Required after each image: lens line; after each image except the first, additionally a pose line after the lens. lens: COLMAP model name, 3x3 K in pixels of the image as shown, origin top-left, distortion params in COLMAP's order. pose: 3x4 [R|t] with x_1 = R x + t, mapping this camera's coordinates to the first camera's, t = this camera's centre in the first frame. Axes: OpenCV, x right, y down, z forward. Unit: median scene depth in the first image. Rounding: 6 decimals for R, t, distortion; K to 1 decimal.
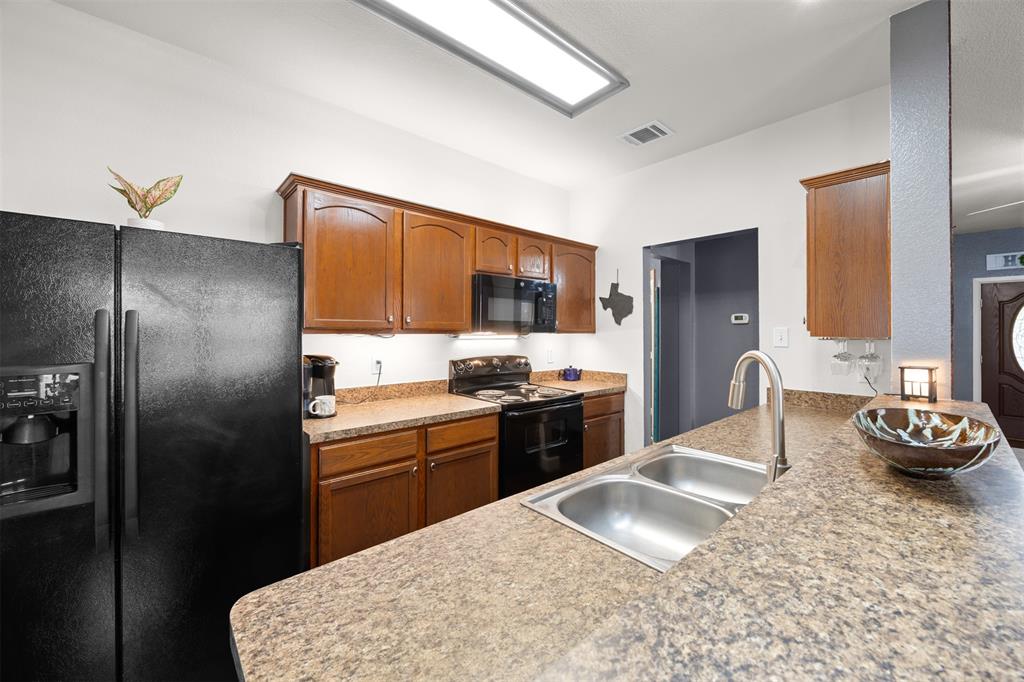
lens RADIAL K [[390.7, 0, 512.5], [0, 390.7, 329.1], [0, 0, 1]] dist [-0.001932, -0.000343]
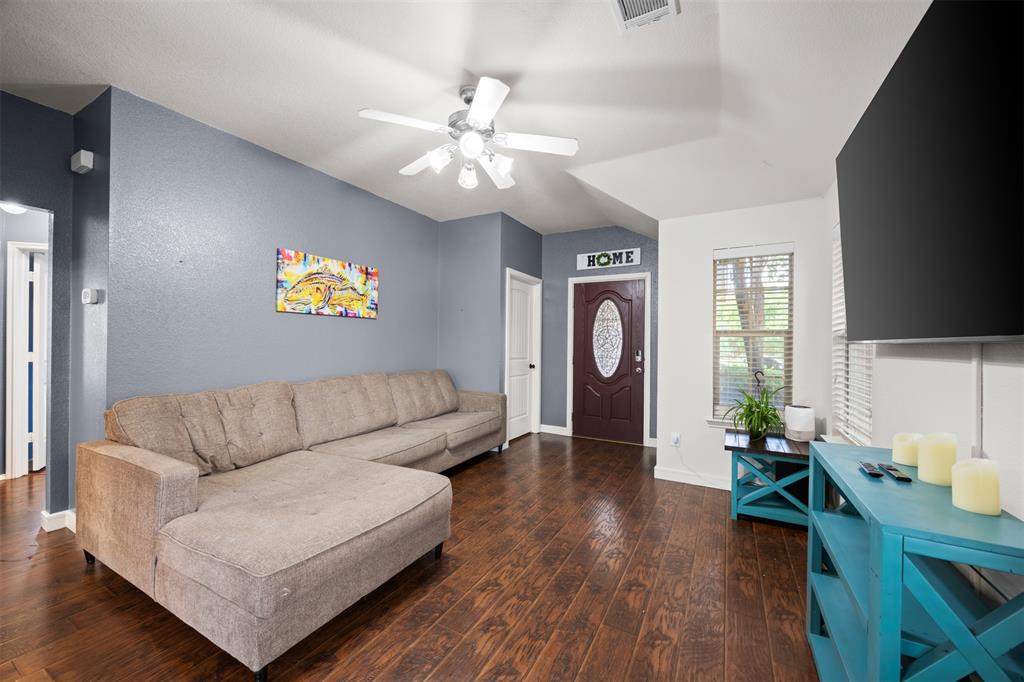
lens RADIAL K [[390.7, 0, 516.6], [0, 390.7, 340.6], [0, 0, 1]] dist [-0.001932, -0.000343]
pose [[0.937838, 0.006914, 0.347005, 1.120890], [-0.008165, 0.999964, 0.002145, 0.043421], [-0.346978, -0.004845, 0.937861, 0.182777]]
